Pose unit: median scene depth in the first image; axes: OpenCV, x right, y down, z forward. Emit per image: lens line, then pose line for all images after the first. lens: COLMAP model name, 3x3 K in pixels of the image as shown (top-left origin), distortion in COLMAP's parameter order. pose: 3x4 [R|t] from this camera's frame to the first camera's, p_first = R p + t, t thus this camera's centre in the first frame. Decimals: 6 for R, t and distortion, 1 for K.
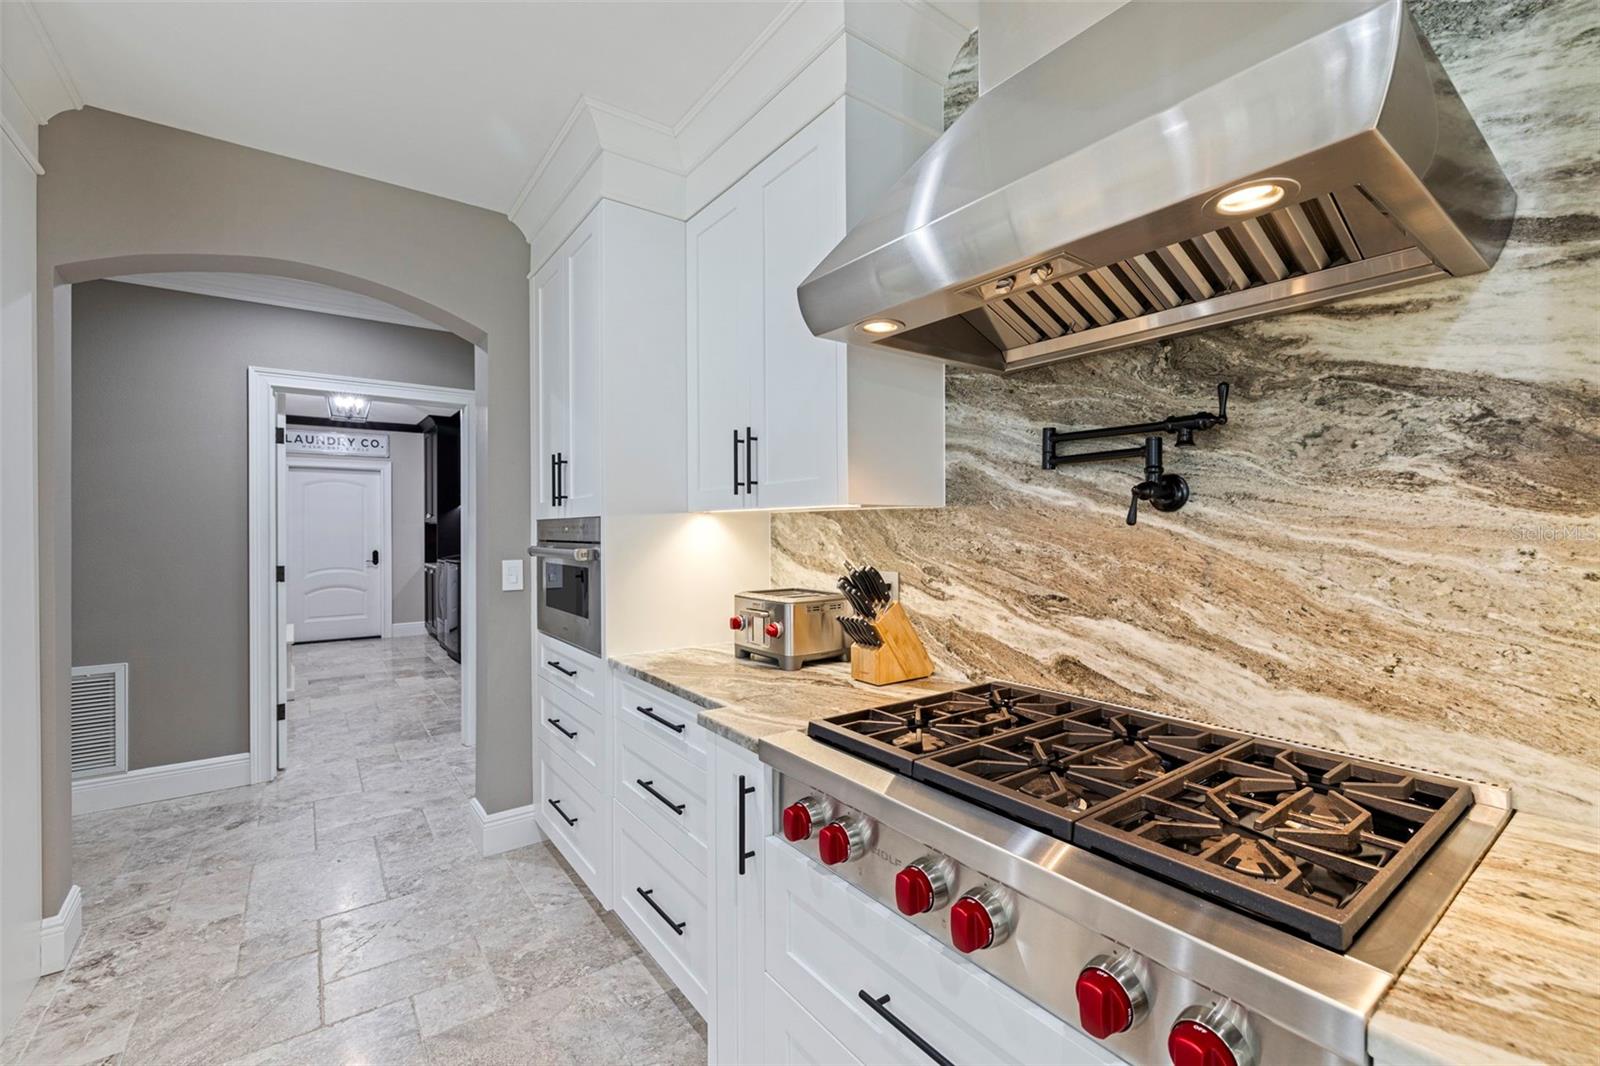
lens RADIAL K [[685.6, 0, 802.6], [0, 685.6, 536.0], [0, 0, 1]] dist [0.001009, 0.000099]
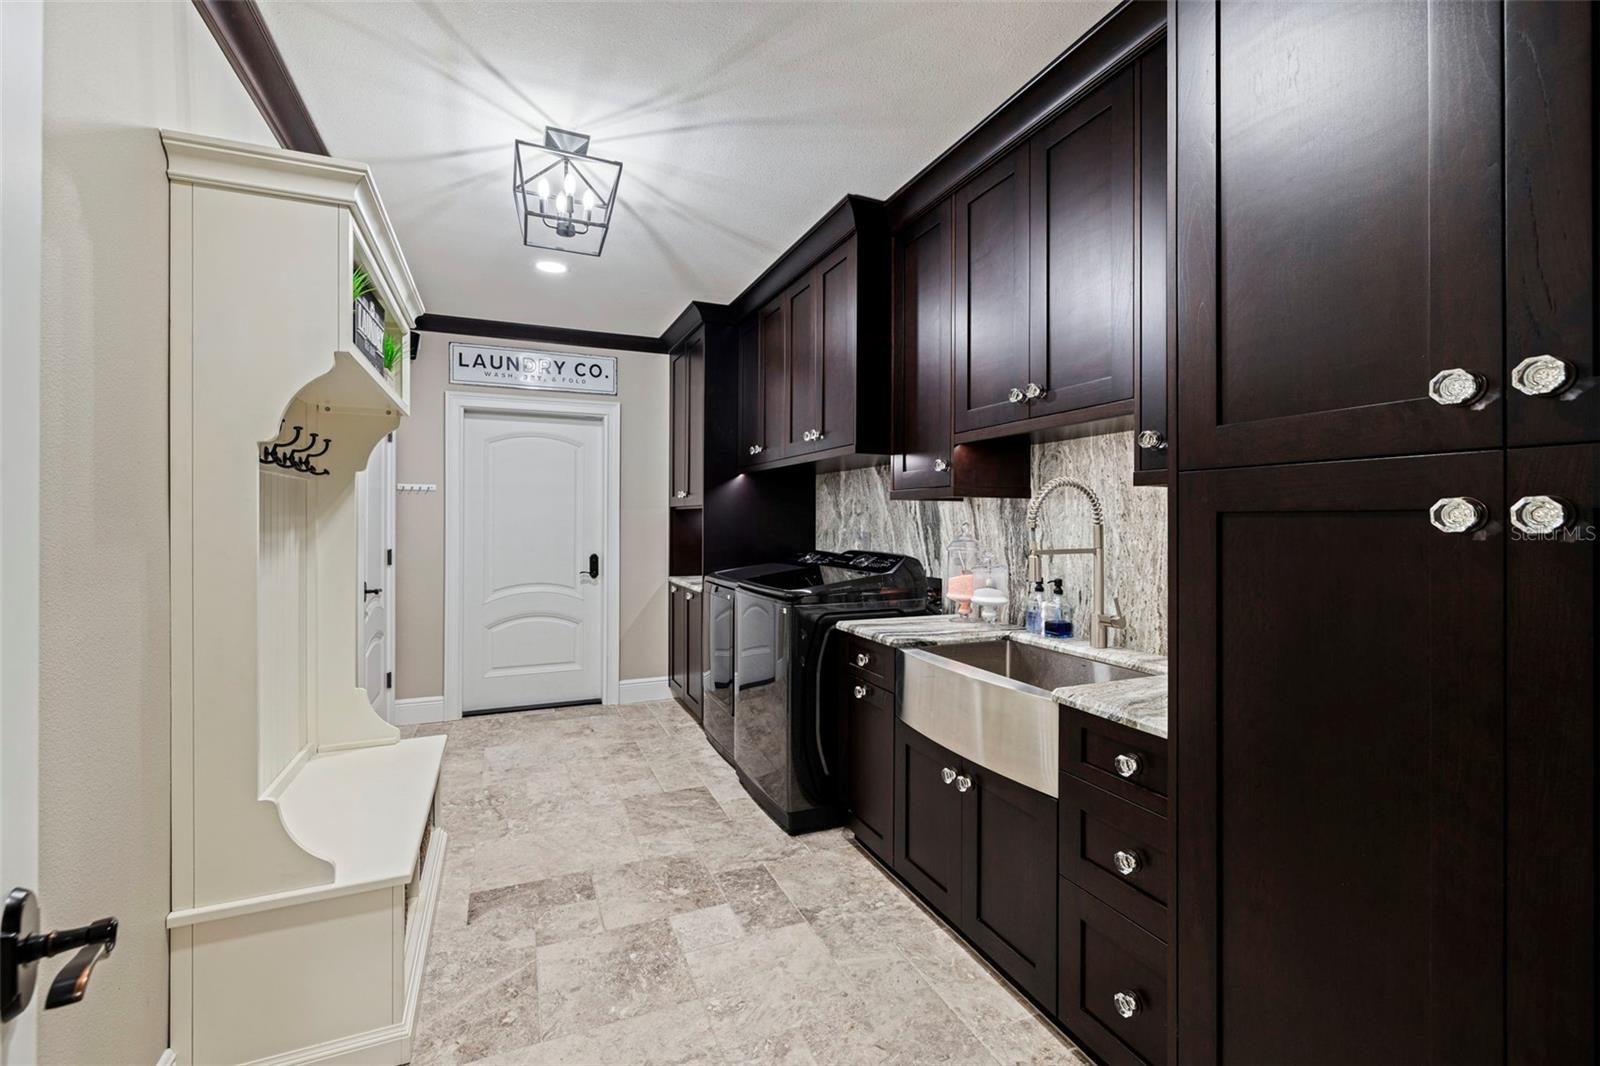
lens RADIAL K [[685.6, 0, 799.6], [0, 685.6, 521.9], [0, 0, 1]] dist [0.001009, 0.000099]
pose [[0.972052, 0.005503, -0.234703, -0.317485], [-0.006978, 0.999961, -0.005454, -0.004430], [0.234664, 0.006939, 0.972052, 0.475050]]
